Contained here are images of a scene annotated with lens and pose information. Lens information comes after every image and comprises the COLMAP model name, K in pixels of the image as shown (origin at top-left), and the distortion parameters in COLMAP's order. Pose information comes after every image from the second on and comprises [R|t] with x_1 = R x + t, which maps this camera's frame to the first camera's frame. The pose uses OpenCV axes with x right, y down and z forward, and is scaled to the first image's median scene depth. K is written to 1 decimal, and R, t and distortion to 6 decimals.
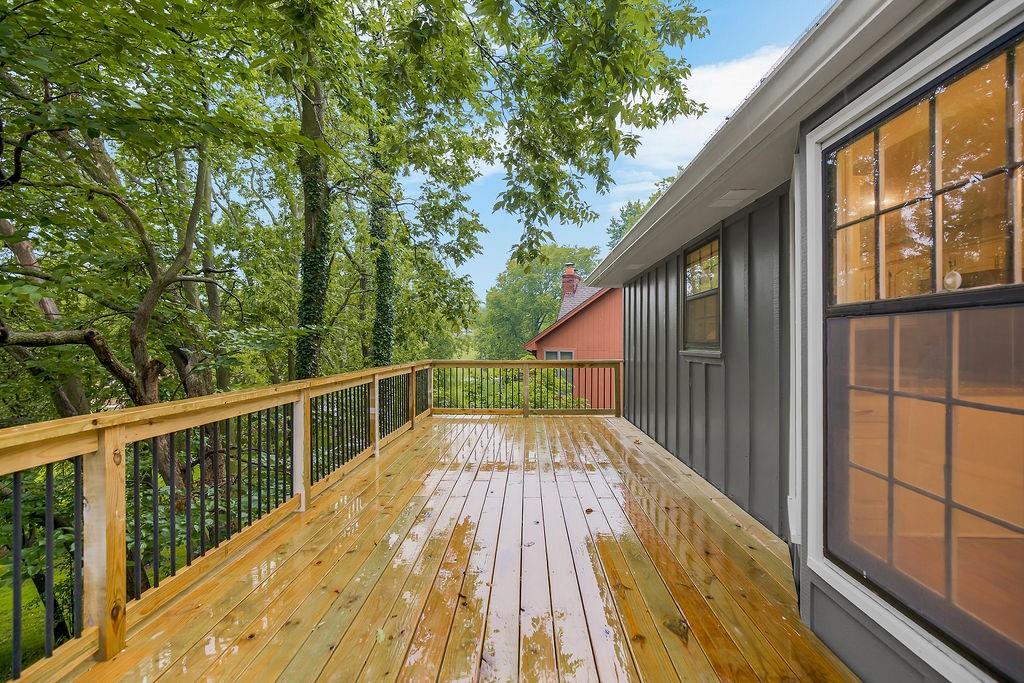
lens RADIAL K [[473.4, 0, 508.9], [0, 473.4, 342.0], [0, 0, 1]] dist [0.000785, -0.000079]
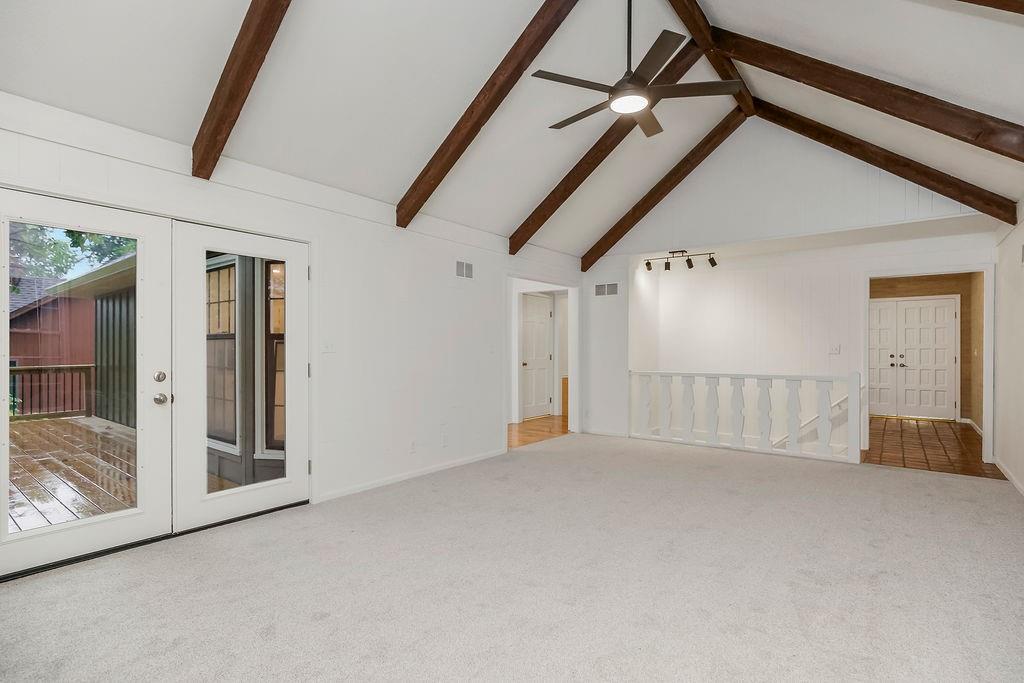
lens RADIAL K [[473.4, 0, 506.0], [0, 473.4, 345.7], [0, 0, 1]] dist [0.000785, -0.000079]
pose [[0.579679, -0.001137, 0.814844, -0.117442], [0.005295, 0.999983, -0.002371, -0.001058], [-0.814828, 0.005689, 0.579675, -0.483338]]
